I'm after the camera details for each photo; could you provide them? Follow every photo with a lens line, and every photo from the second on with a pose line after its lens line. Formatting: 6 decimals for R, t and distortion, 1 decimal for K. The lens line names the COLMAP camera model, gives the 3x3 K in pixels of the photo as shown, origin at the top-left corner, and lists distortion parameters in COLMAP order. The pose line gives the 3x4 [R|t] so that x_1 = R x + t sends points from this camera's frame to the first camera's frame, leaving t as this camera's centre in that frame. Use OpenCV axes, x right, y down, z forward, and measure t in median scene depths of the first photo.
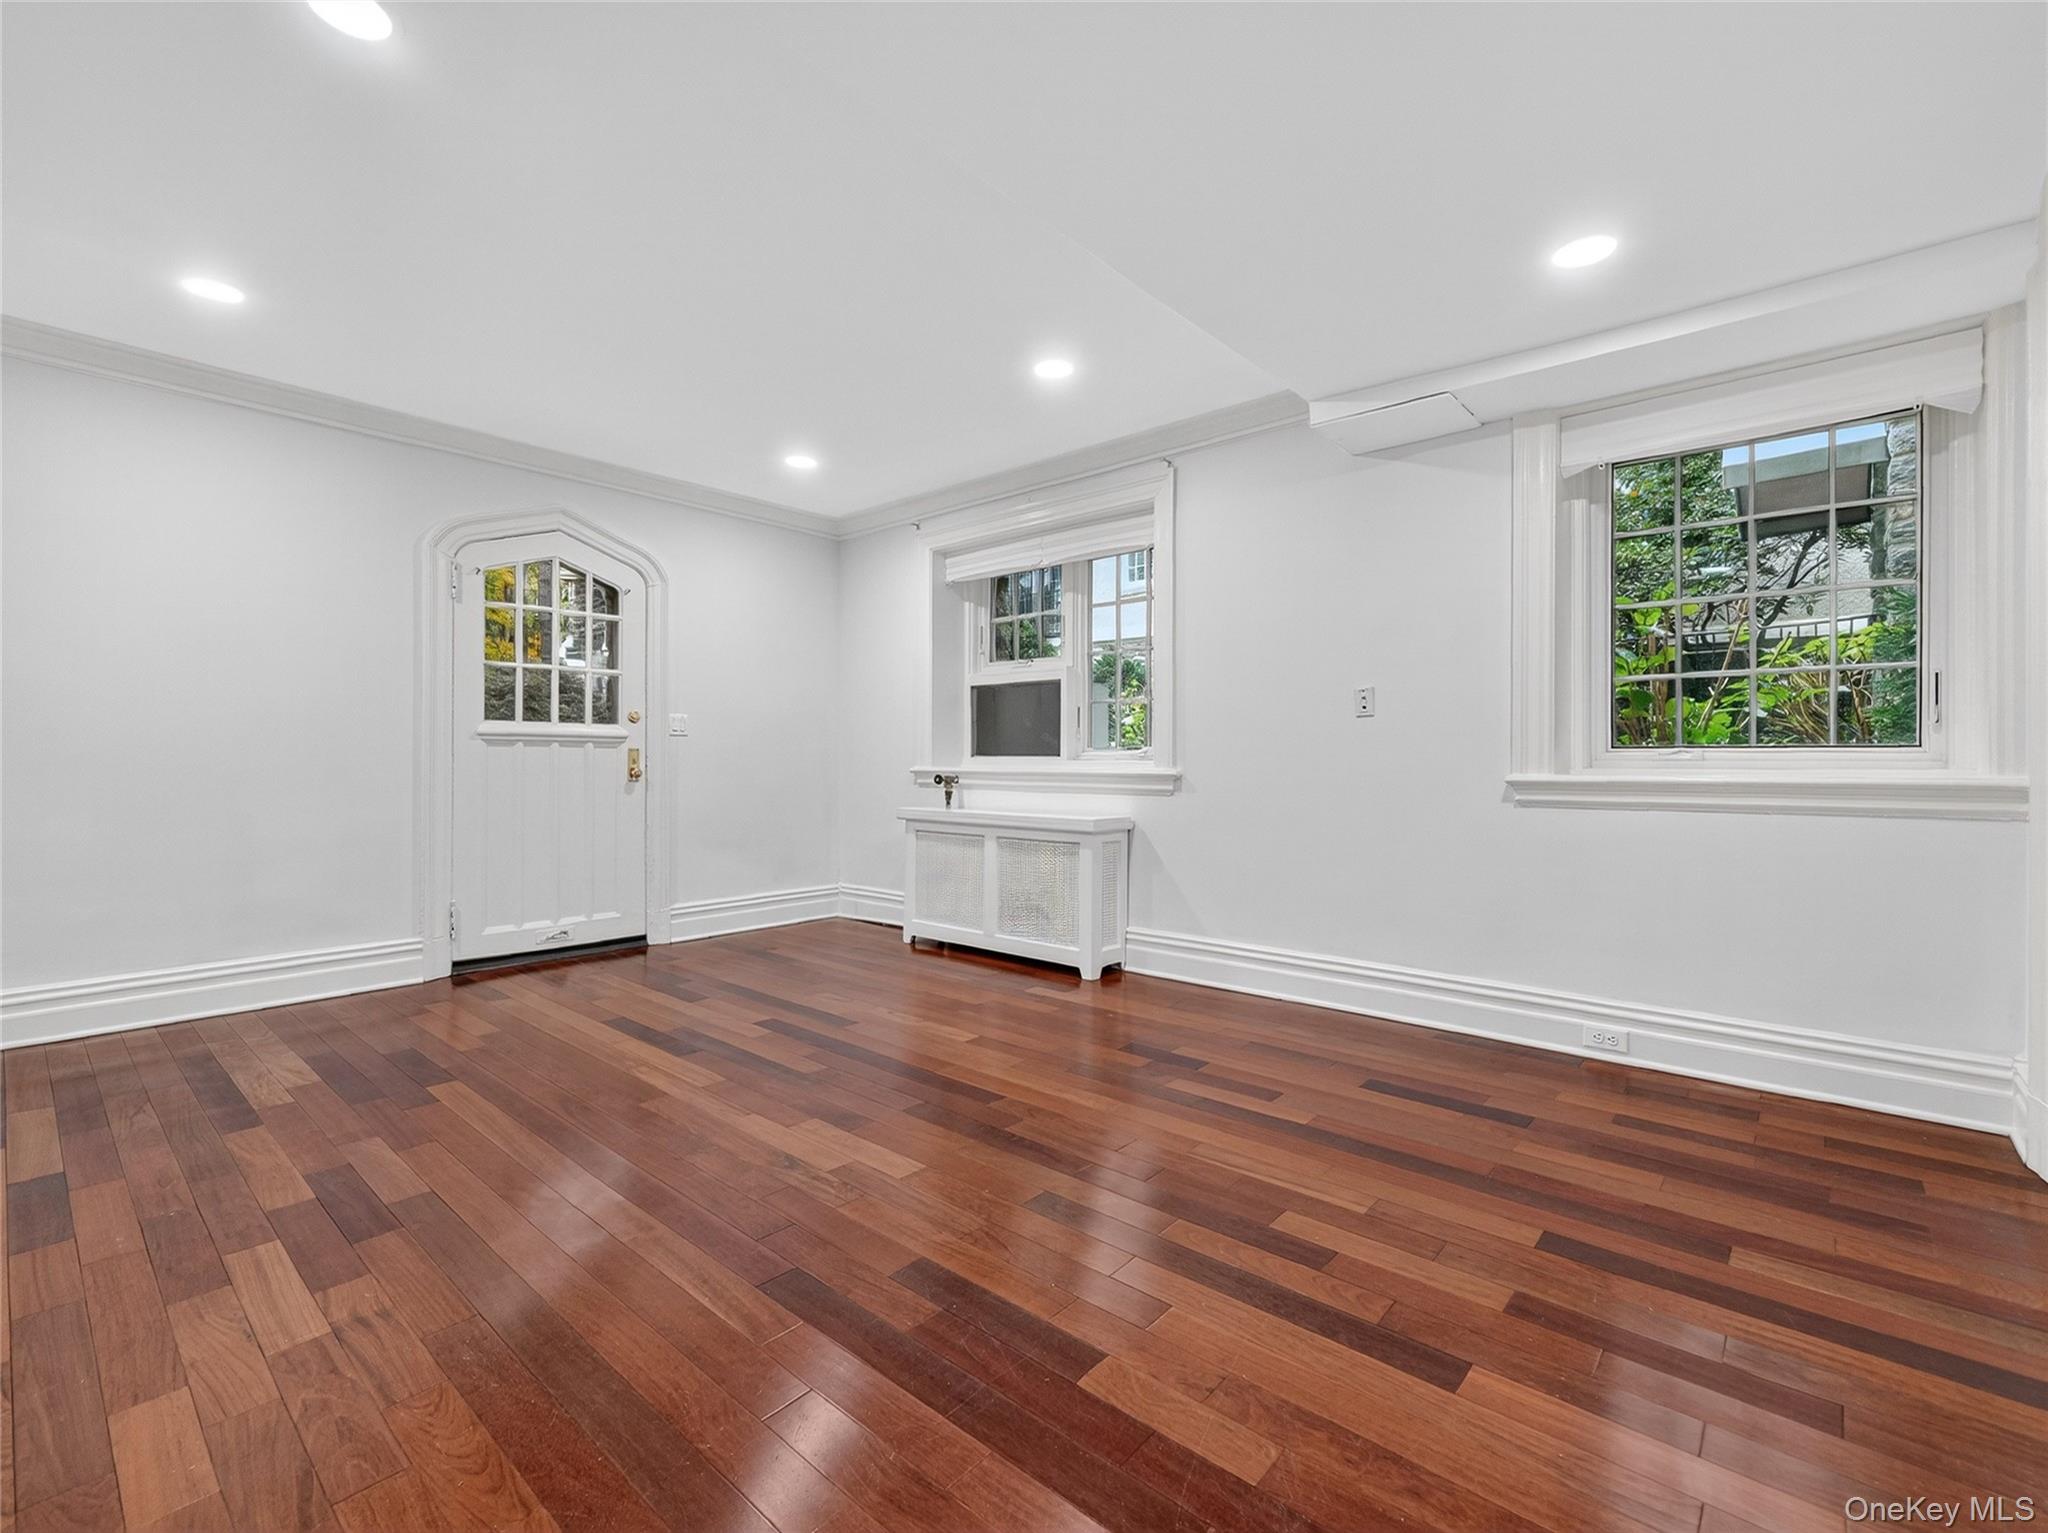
lens RADIAL K [[933.2, 0, 1020.4], [0, 933.2, 764.6], [0, 0, 1]] dist [0.004019, 0.000455]
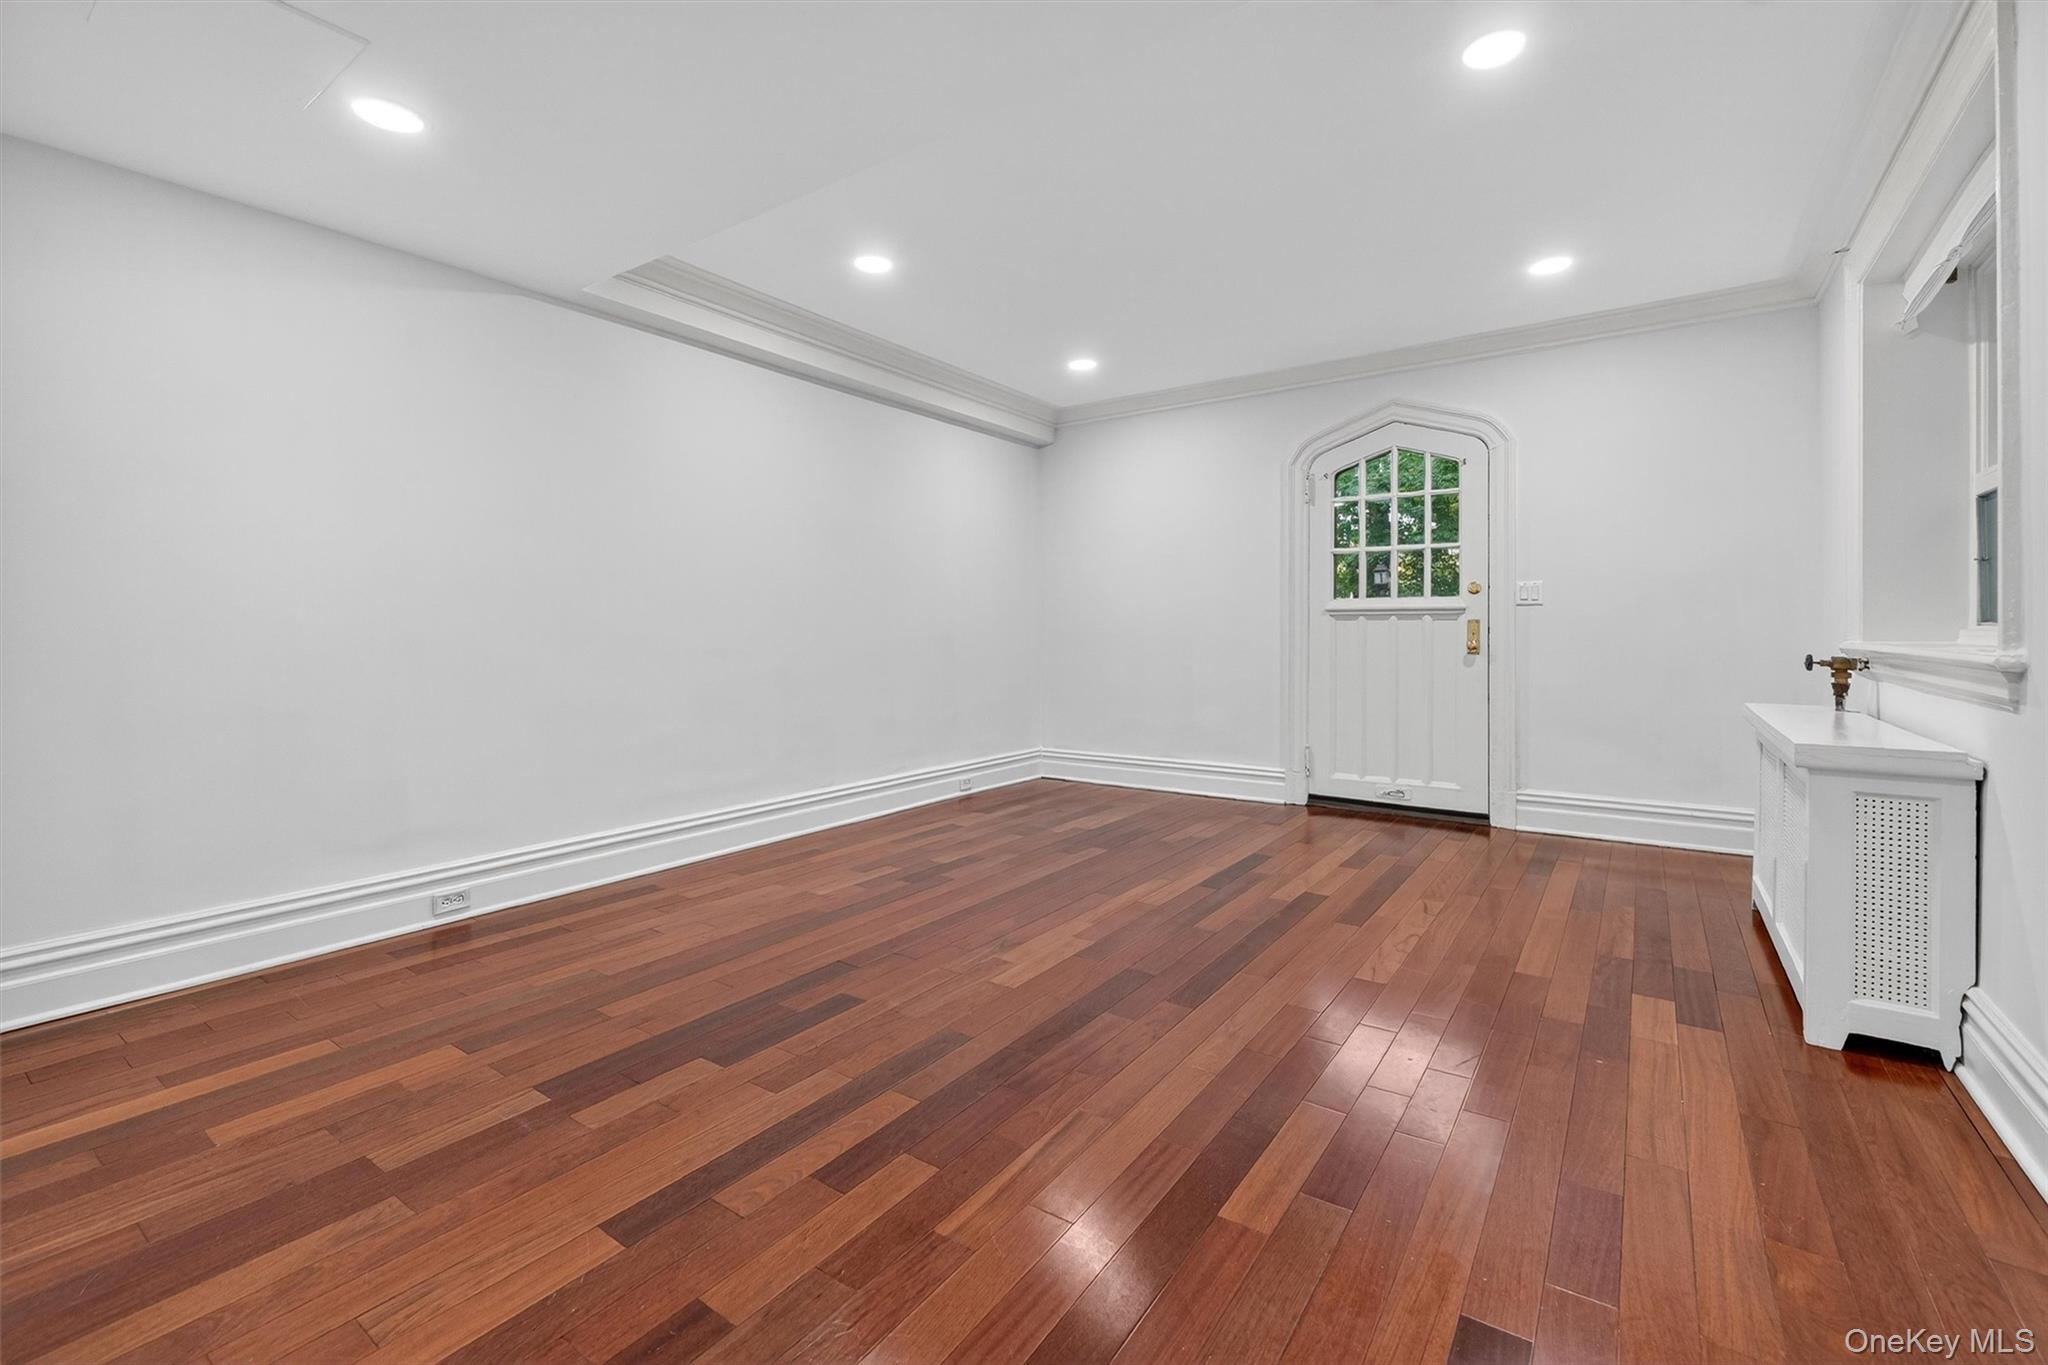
lens RADIAL K [[870.6, 0, 976.6], [0, 870.6, 631.4], [0, 0, 1]] dist [-0.001159, 0.000139]
pose [[0.078379, -0.001127, -0.996923, 0.487571], [-0.002944, 0.999995, -0.001362, -0.002678], [0.996919, 0.003042, 0.078375, 0.442384]]
